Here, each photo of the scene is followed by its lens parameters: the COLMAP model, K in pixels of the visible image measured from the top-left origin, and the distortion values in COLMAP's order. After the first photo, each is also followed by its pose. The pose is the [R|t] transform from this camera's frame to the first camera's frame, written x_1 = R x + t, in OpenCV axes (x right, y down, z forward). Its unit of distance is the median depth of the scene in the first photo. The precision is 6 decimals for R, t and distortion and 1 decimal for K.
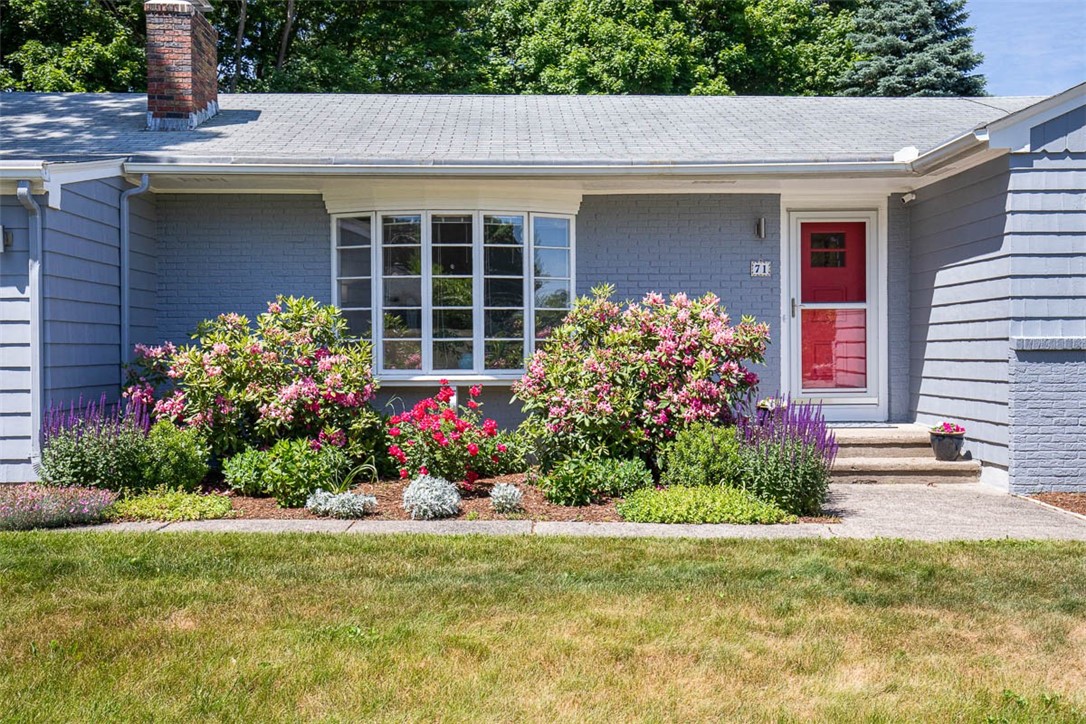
lens RADIAL K [[987.0, 0, 542.8], [0, 987.0, 339.9], [0, 0, 1]] dist [0.040539, 0.005869]
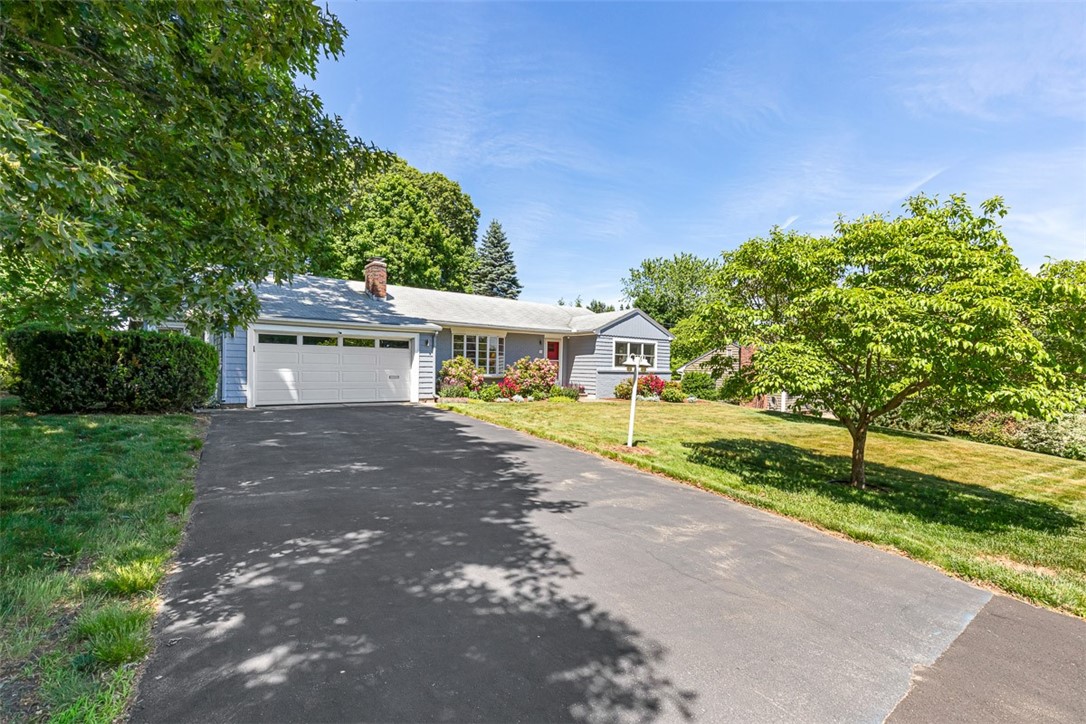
lens RADIAL K [[497.5, 0, 553.8], [0, 497.5, 366.1], [0, 0, 1]] dist [-0.036194, 0.000216]
pose [[0.809104, 0.022729, 0.587226, -1.052873], [-0.027715, 0.999616, -0.000504, -0.009427], [-0.587012, -0.015867, 0.809423, -0.838380]]
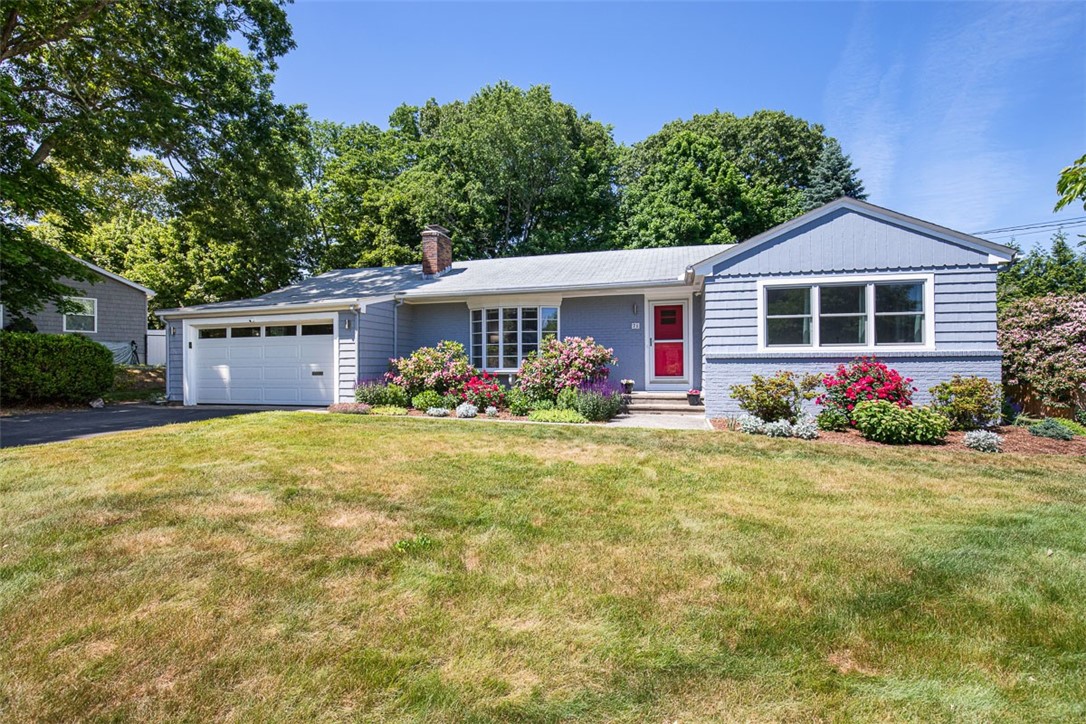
lens RADIAL K [[497.5, 0, 546.6], [0, 497.5, 363.7], [0, 0, 1]] dist [-0.036194, 0.000216]
pose [[0.955913, -0.002413, -0.293641, 0.376969], [0.003490, 0.999989, 0.003142, 0.014838], [0.293630, -0.004028, 0.955911, -0.211510]]
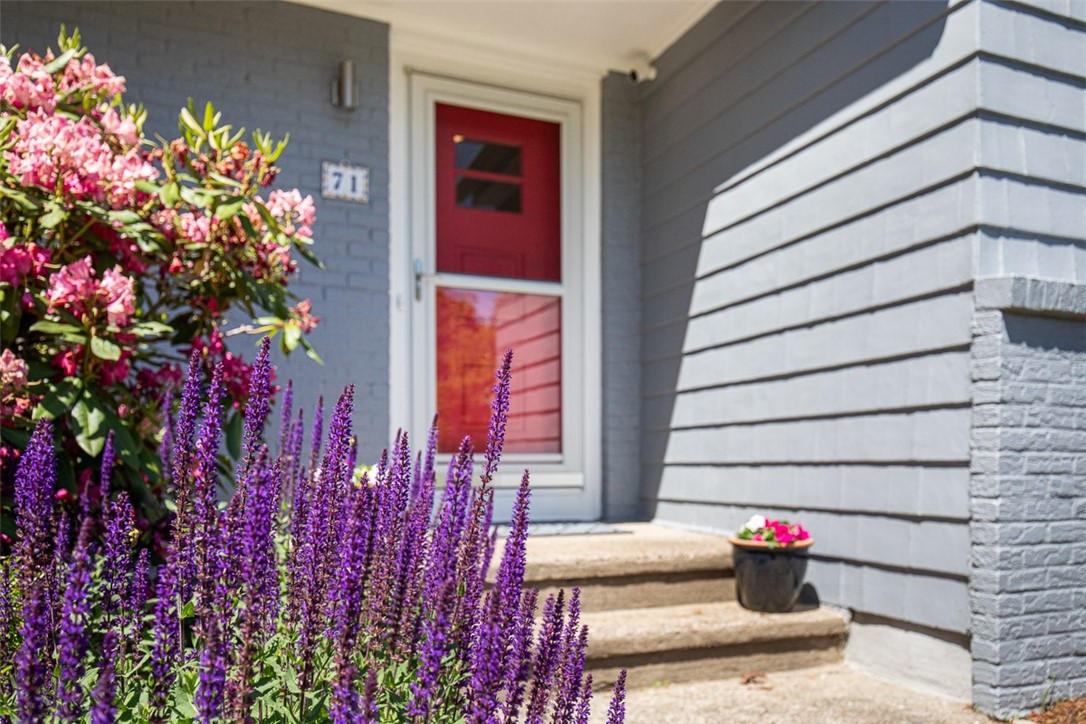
lens RADIAL K [[810.8, 0, 541.2], [0, 810.8, 454.6], [0, 0, 1]] dist [0.029263, -0.000908]
pose [[0.932848, 0.006919, 0.360205, 0.176555], [-0.005603, 0.999973, -0.004695, 0.052739], [-0.360228, 0.002362, 0.932861, 0.646548]]
